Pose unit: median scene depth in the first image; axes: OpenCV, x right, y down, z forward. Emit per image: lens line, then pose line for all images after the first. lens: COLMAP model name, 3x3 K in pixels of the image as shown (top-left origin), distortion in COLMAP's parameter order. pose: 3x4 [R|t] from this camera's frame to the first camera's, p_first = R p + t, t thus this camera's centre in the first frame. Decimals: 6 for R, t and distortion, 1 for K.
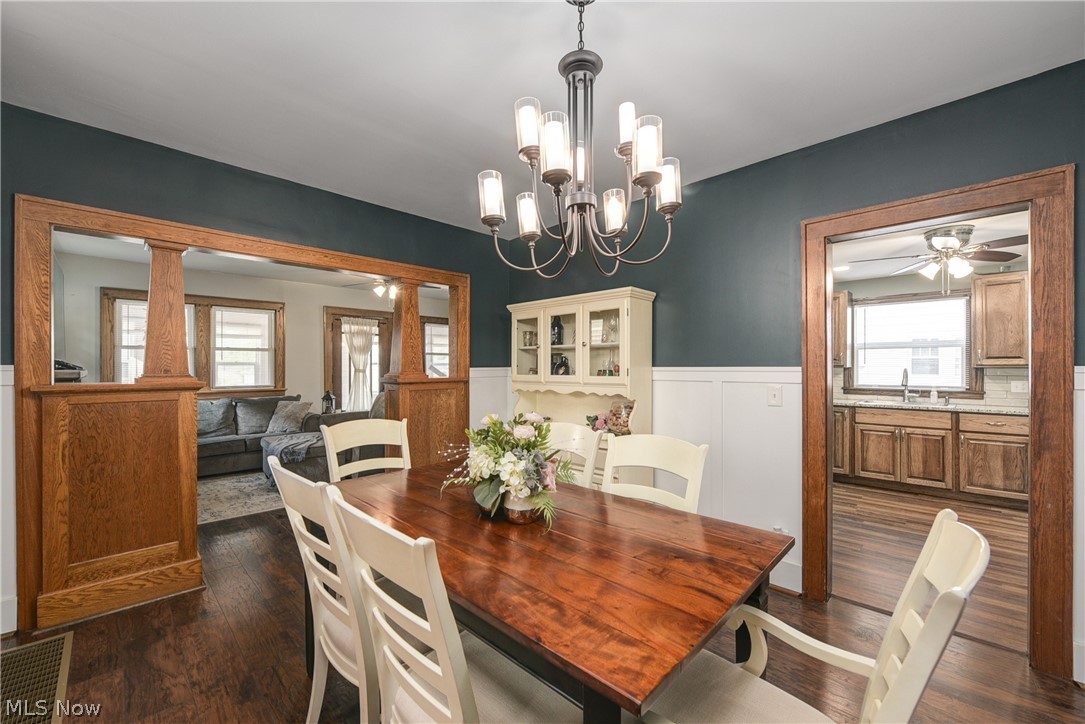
lens RADIAL K [[435.0, 0, 541.8], [0, 435.0, 365.7], [0, 0, 1]] dist [-0.008737, 0.000117]
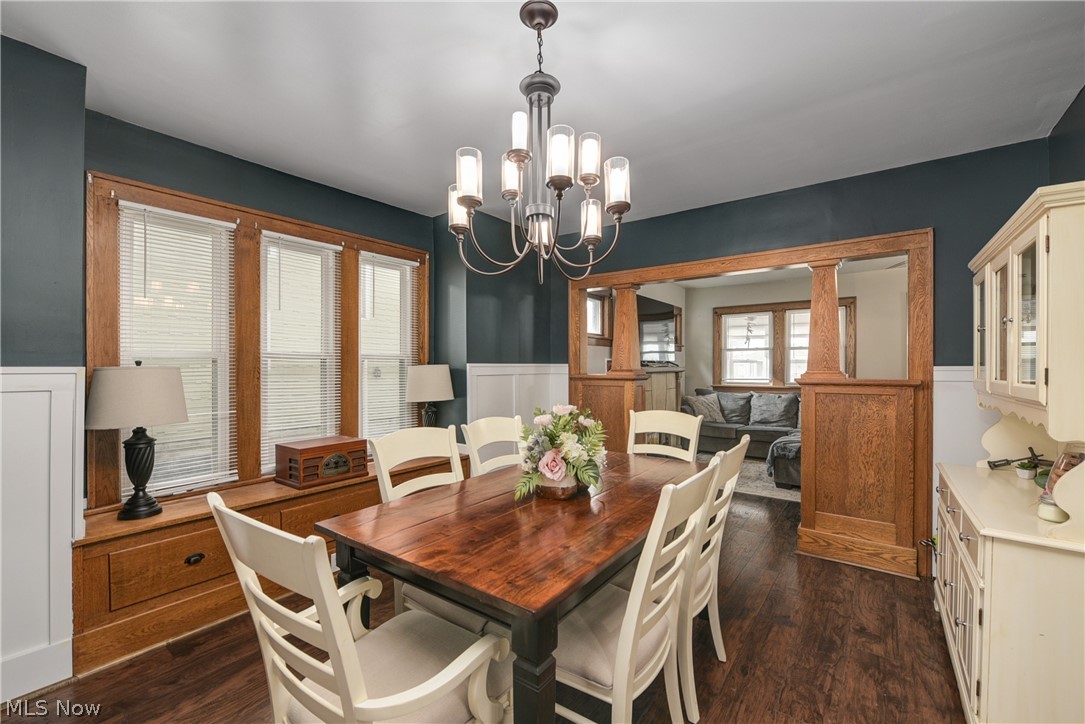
lens RADIAL K [[448.0, 0, 539.1], [0, 448.0, 365.5], [0, 0, 1]] dist [-0.010180, -0.000014]
pose [[0.145939, 0.001537, -0.989292, 0.360407], [0.001433, 0.999997, 0.001765, 0.001466], [0.989292, -0.001676, 0.145937, 0.251091]]
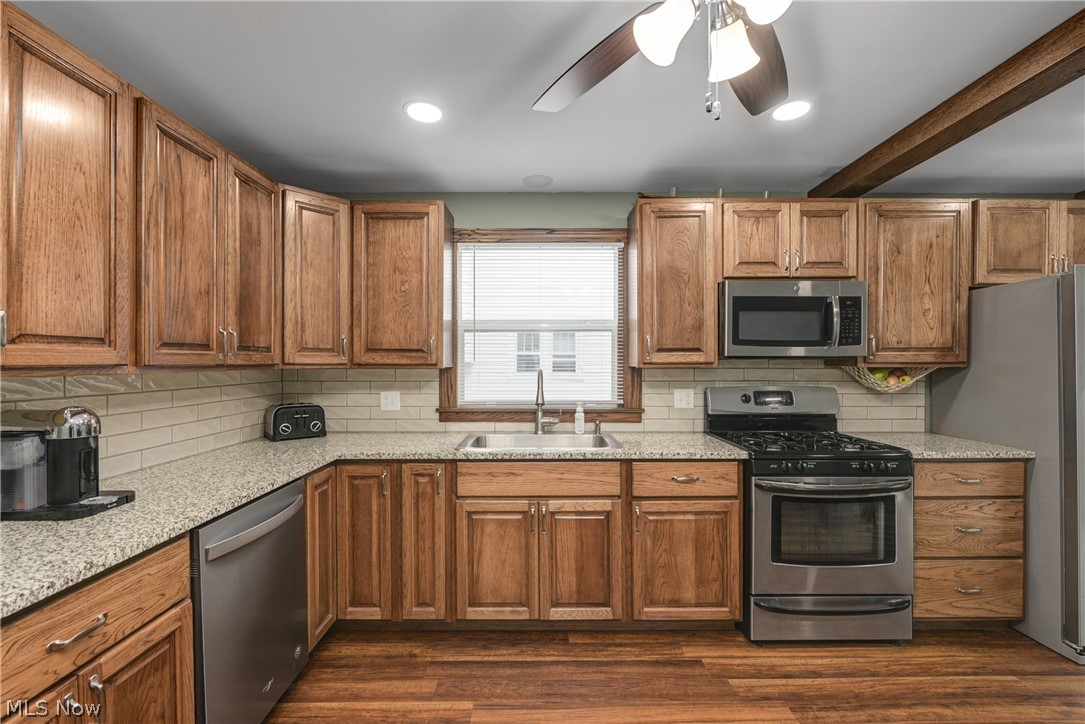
lens RADIAL K [[464.1, 0, 537.4], [0, 464.1, 365.5], [0, 0, 1]] dist [-0.007803, -0.000157]
pose [[0.713012, -0.005629, 0.701129, 0.482138], [0.000492, 0.999972, 0.007528, -0.003011], [-0.701152, -0.005022, 0.712994, 0.647275]]
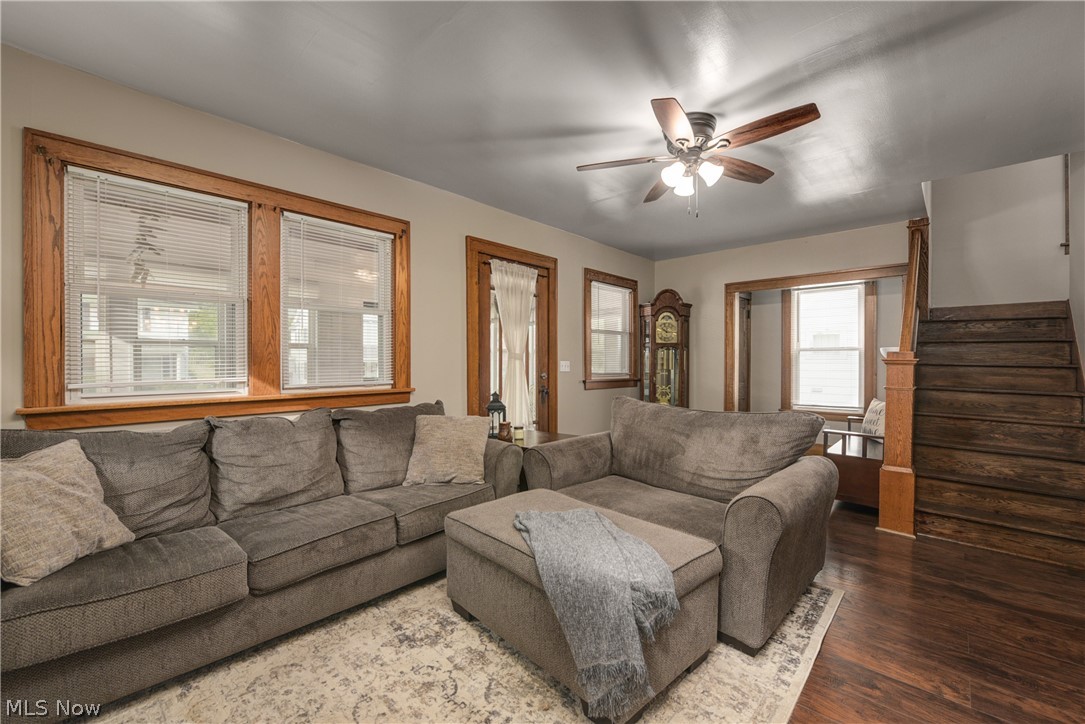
lens RADIAL K [[448.0, 0, 539.1], [0, 448.0, 365.5], [0, 0, 1]] dist [-0.010180, -0.000014]
pose [[0.999314, 0.001077, 0.037012, -0.636293], [-0.001463, 0.999945, 0.010398, 0.026489], [-0.036998, -0.010445, 0.999261, 0.644487]]
